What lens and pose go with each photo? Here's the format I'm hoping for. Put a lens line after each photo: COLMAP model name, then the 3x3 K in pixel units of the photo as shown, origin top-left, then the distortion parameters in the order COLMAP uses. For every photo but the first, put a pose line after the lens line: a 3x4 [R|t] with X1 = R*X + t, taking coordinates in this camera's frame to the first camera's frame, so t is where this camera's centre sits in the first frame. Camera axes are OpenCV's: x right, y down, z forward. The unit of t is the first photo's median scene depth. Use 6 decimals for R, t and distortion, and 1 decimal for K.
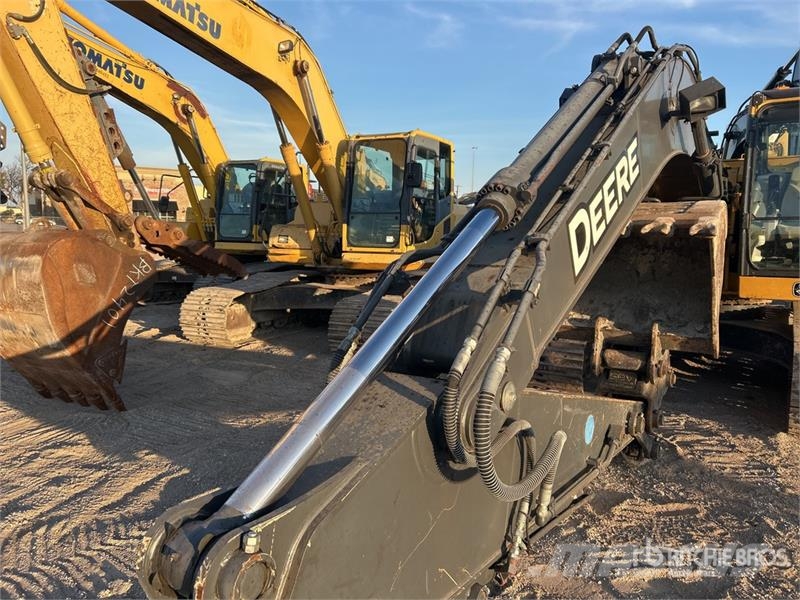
lens RADIAL K [[604.7, 0, 409.4], [0, 604.7, 292.4], [0, 0, 1]] dist [0.054265, -0.060328]
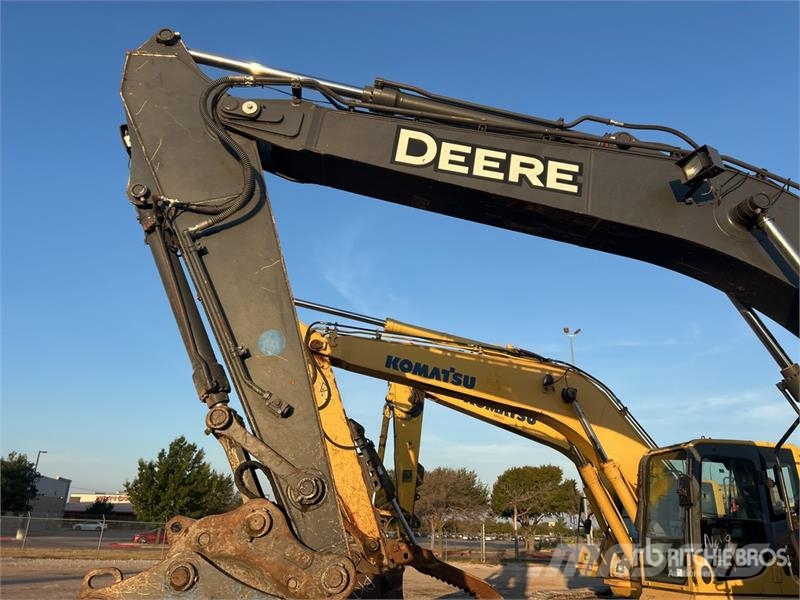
lens RADIAL K [[604.7, 0, 405.5], [0, 604.7, 289.2], [0, 0, 1]] dist [0.054265, -0.060328]
pose [[0.606743, -0.291394, -0.739562, 0.695478], [-0.108288, 0.891413, -0.440065, -0.038346], [0.787487, 0.347092, 0.509304, 0.215717]]
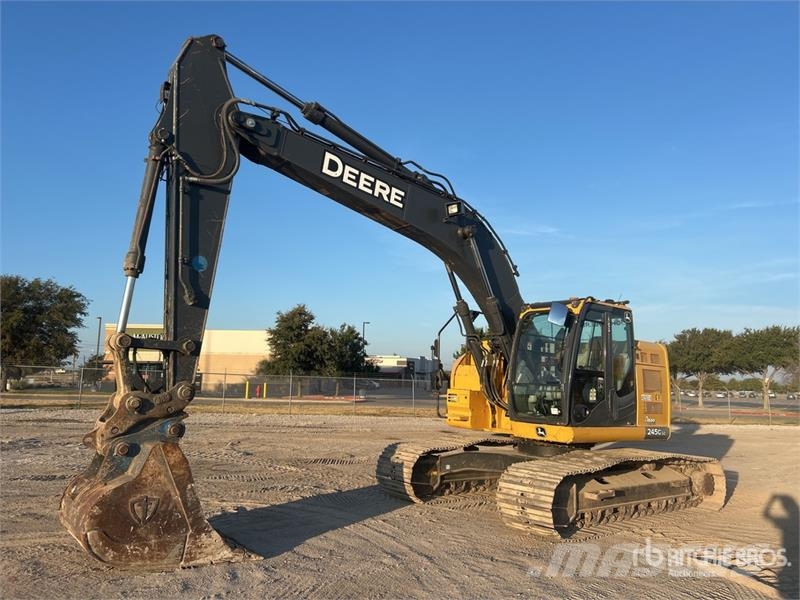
lens RADIAL K [[604.7, 0, 400.1], [0, 604.7, 302.3], [0, 0, 1]] dist [0.054265, -0.060328]
pose [[0.948925, 0.002503, -0.315491, 0.757268], [-0.078919, 0.970062, -0.229676, 0.054914], [0.305471, 0.242844, 0.920714, -0.548319]]
